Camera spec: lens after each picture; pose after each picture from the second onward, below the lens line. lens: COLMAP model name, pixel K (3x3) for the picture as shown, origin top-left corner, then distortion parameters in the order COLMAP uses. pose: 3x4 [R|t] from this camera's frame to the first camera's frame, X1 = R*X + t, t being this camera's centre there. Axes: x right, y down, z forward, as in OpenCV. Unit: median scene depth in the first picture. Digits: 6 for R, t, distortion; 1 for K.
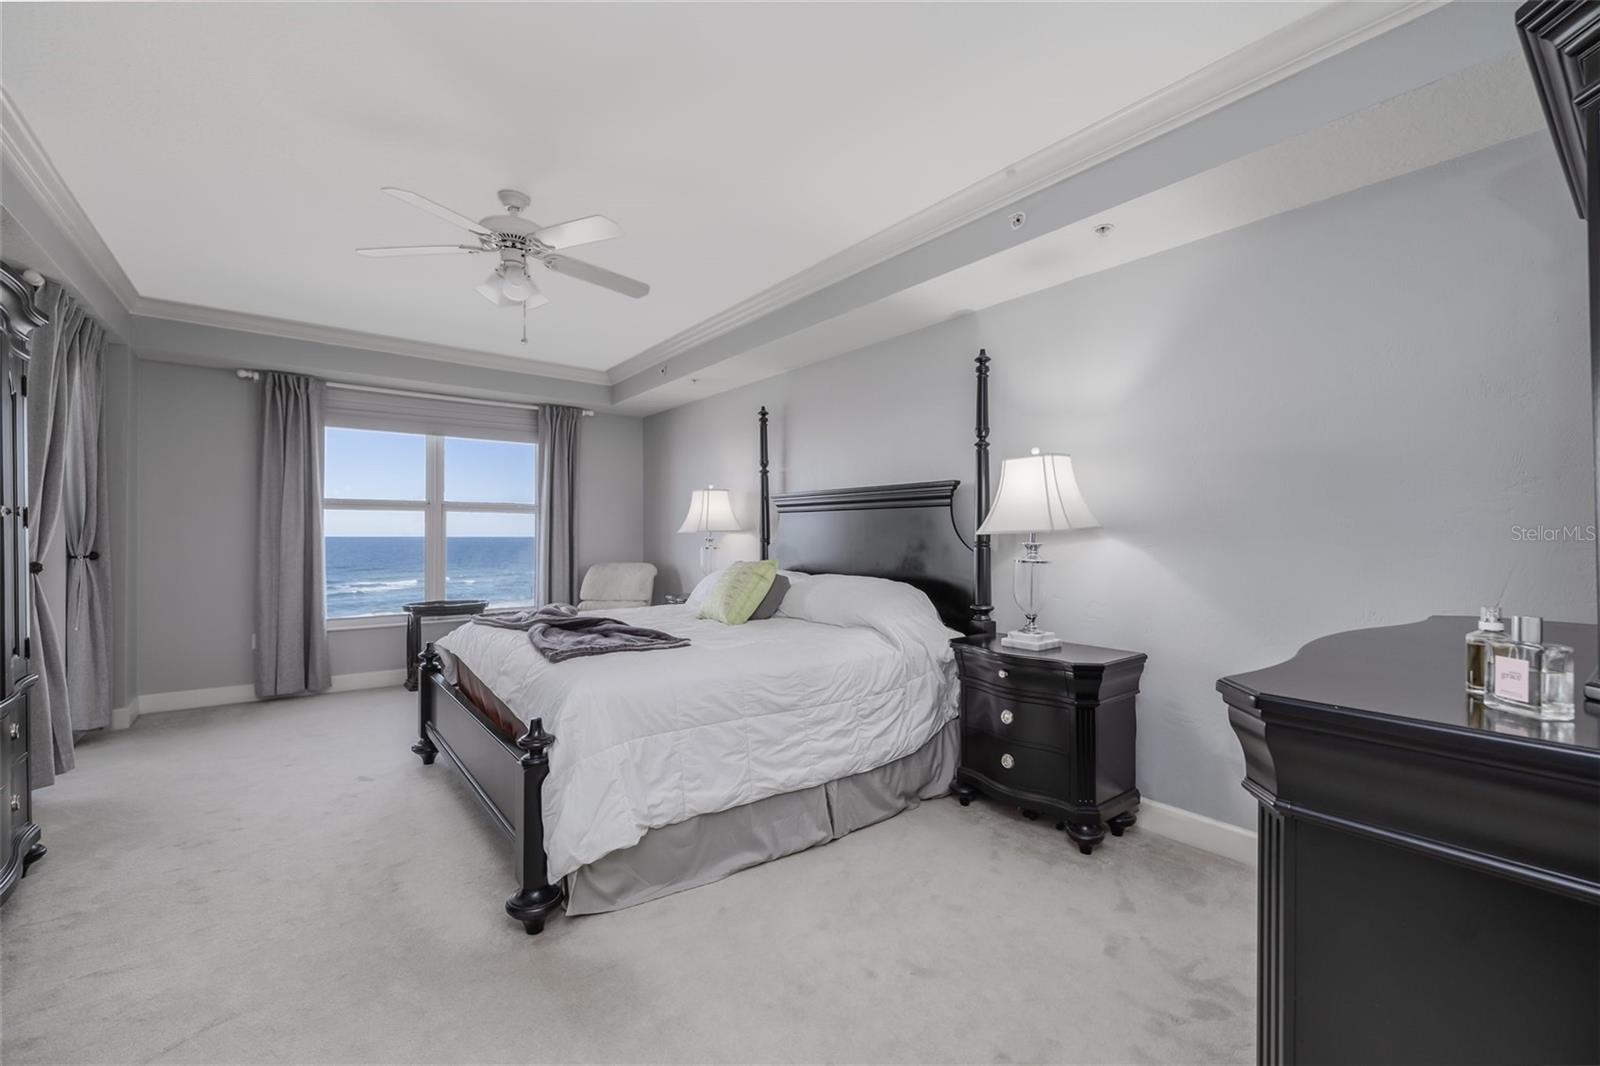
lens RADIAL K [[681.7, 0, 797.5], [0, 681.7, 536.2], [0, 0, 1]] dist [0.000522, -0.000182]
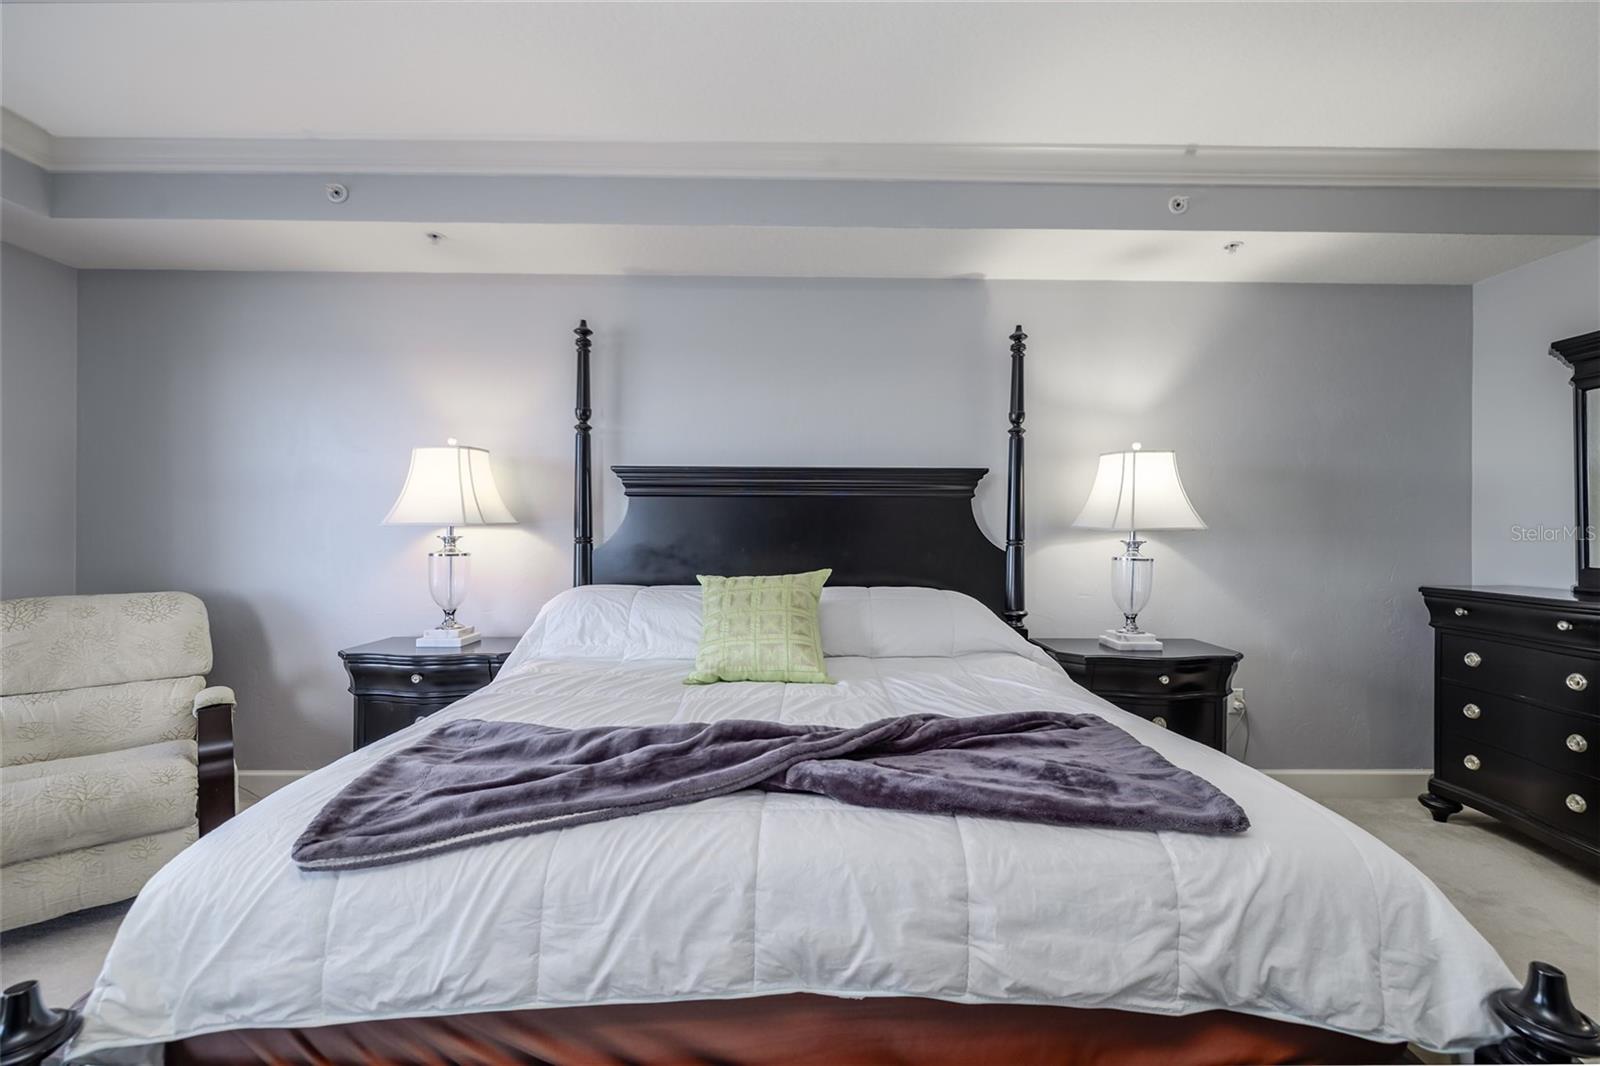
lens RADIAL K [[681.7, 0, 803.3], [0, 681.7, 536.4], [0, 0, 1]] dist [0.000522, -0.000182]
pose [[0.586967, 0.004485, 0.809599, -0.615463], [-0.001505, 0.999989, -0.004448, 0.007552], [-0.809610, 0.001393, 0.586967, 0.694661]]
